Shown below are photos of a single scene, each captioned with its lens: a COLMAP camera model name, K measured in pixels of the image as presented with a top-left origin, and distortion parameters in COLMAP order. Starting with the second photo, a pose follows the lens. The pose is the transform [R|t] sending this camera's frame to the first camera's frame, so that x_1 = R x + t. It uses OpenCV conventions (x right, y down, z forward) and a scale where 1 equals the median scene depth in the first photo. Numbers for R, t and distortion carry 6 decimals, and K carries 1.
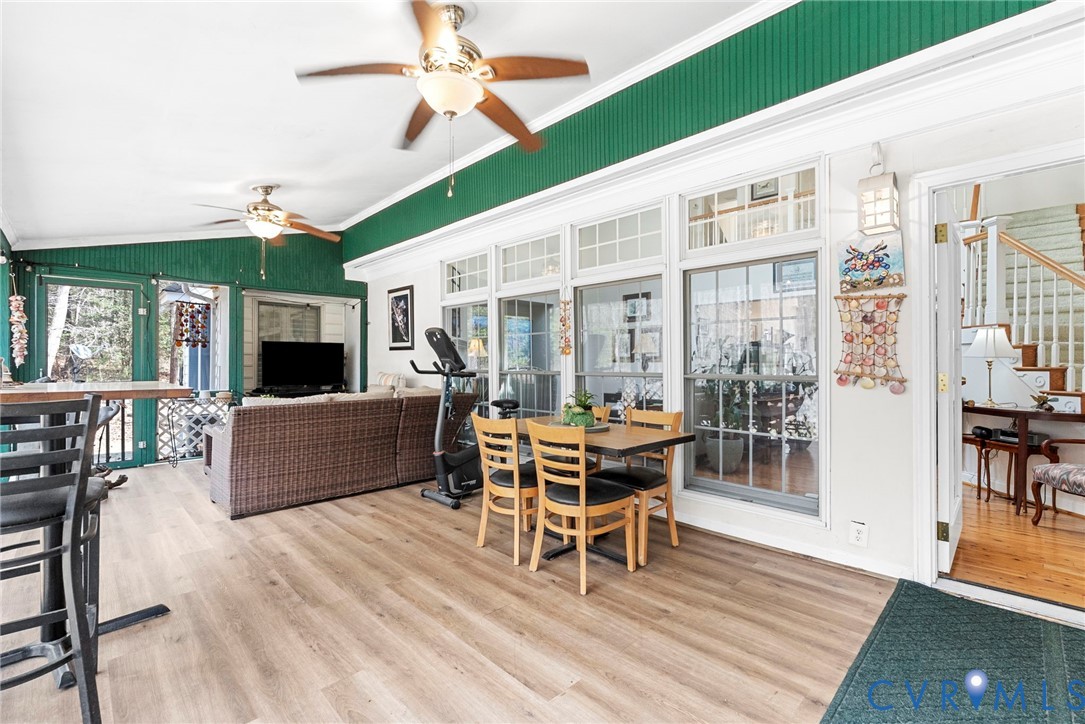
lens RADIAL K [[477.9, 0, 543.3], [0, 477.9, 357.0], [0, 0, 1]] dist [-0.000223, 0.000215]
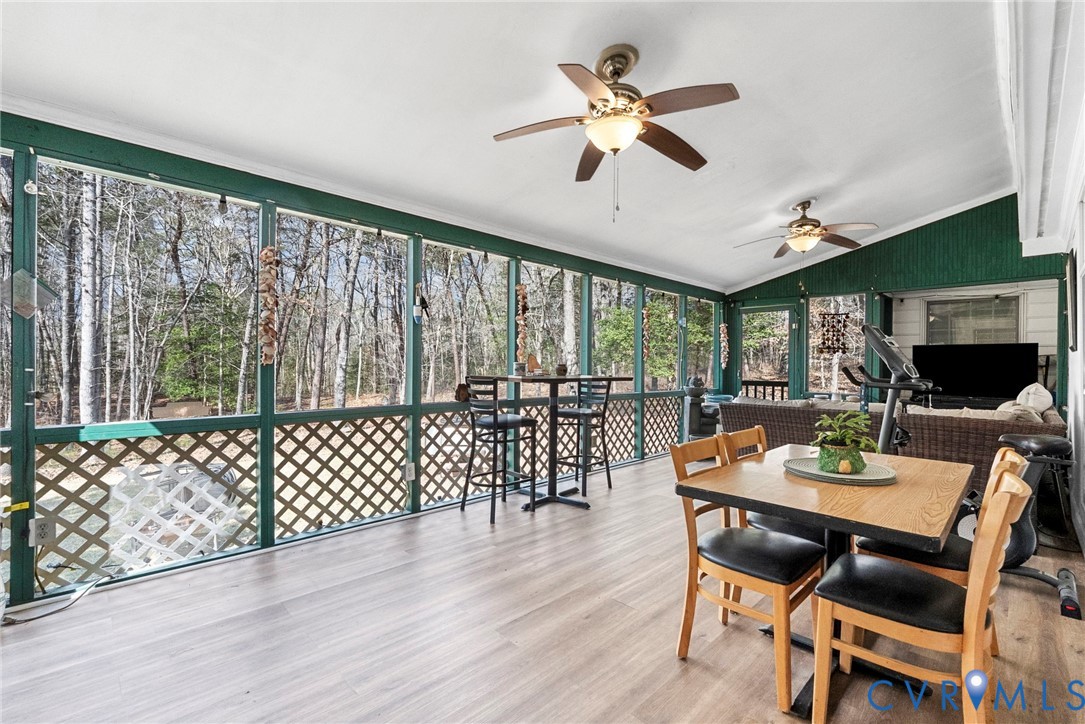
lens RADIAL K [[477.9, 0, 543.3], [0, 477.9, 357.0], [0, 0, 1]] dist [-0.000223, 0.000215]
pose [[0.006795, -0.013631, -0.999884, 0.391967], [-0.000584, 0.999907, -0.013636, 0.001765], [0.999977, 0.000677, 0.006787, 0.335135]]
